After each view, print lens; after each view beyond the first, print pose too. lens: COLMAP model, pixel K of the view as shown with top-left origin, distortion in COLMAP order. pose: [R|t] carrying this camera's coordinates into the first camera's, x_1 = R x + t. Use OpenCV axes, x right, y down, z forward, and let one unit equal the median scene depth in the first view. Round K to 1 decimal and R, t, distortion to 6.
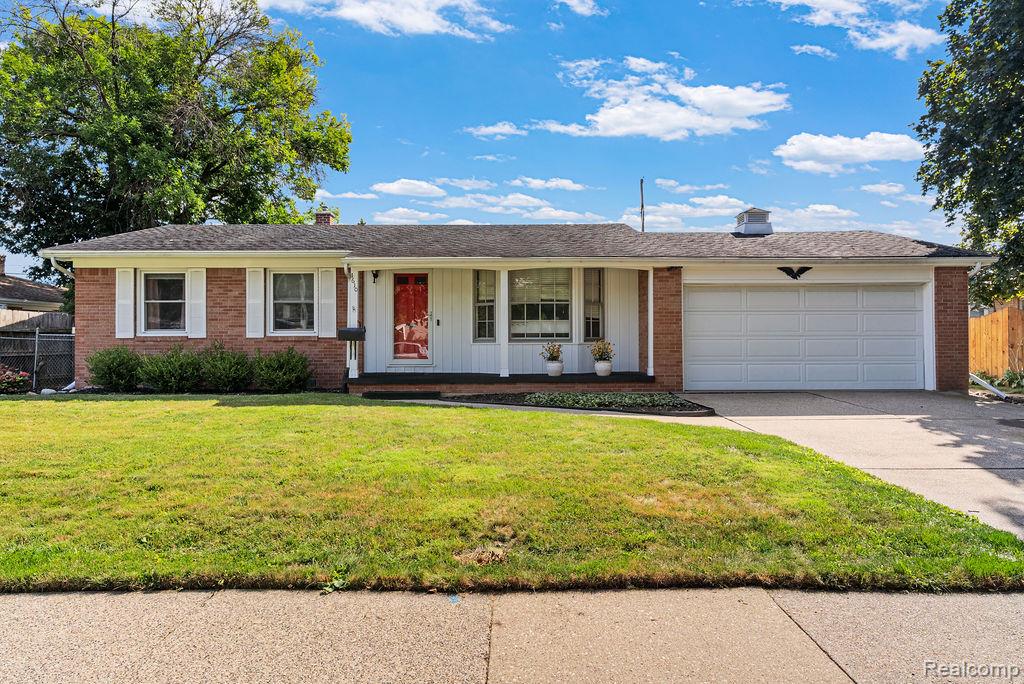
lens RADIAL K [[610.9, 0, 515.6], [0, 610.9, 329.4], [0, 0, 1]] dist [0.000312, 0.000031]
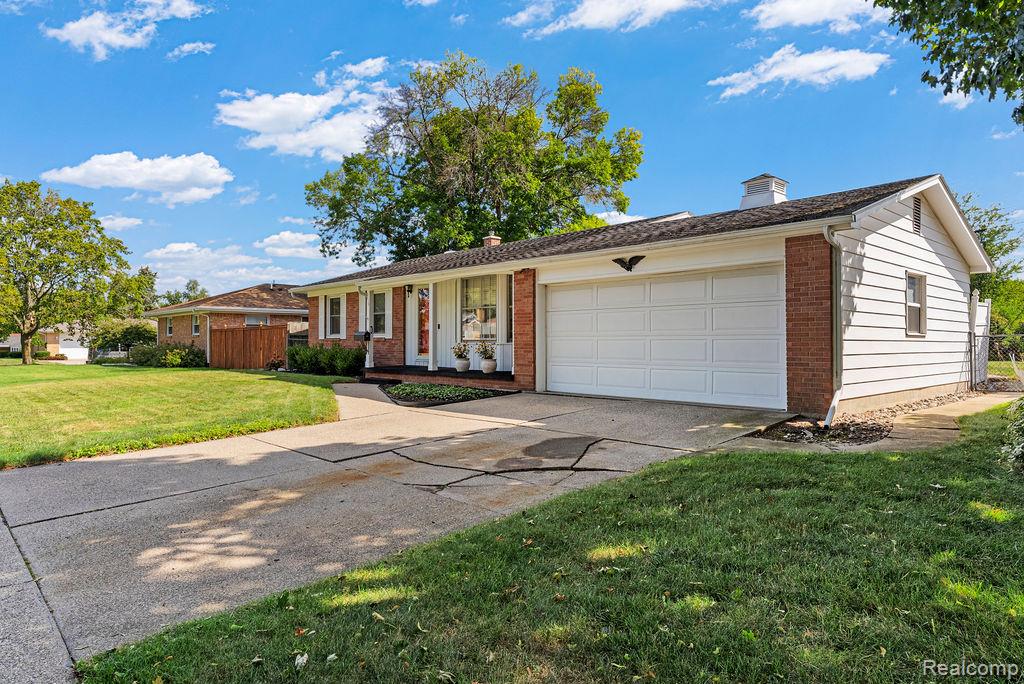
lens RADIAL K [[646.8, 0, 512.0], [0, 646.8, 342.0], [0, 0, 1]] dist [-0.000115, -0.000030]
pose [[0.662918, 0.002478, -0.748688, 1.038720], [0.007521, 0.999922, 0.009969, 0.008869], [0.748654, -0.012239, 0.662848, 0.259977]]
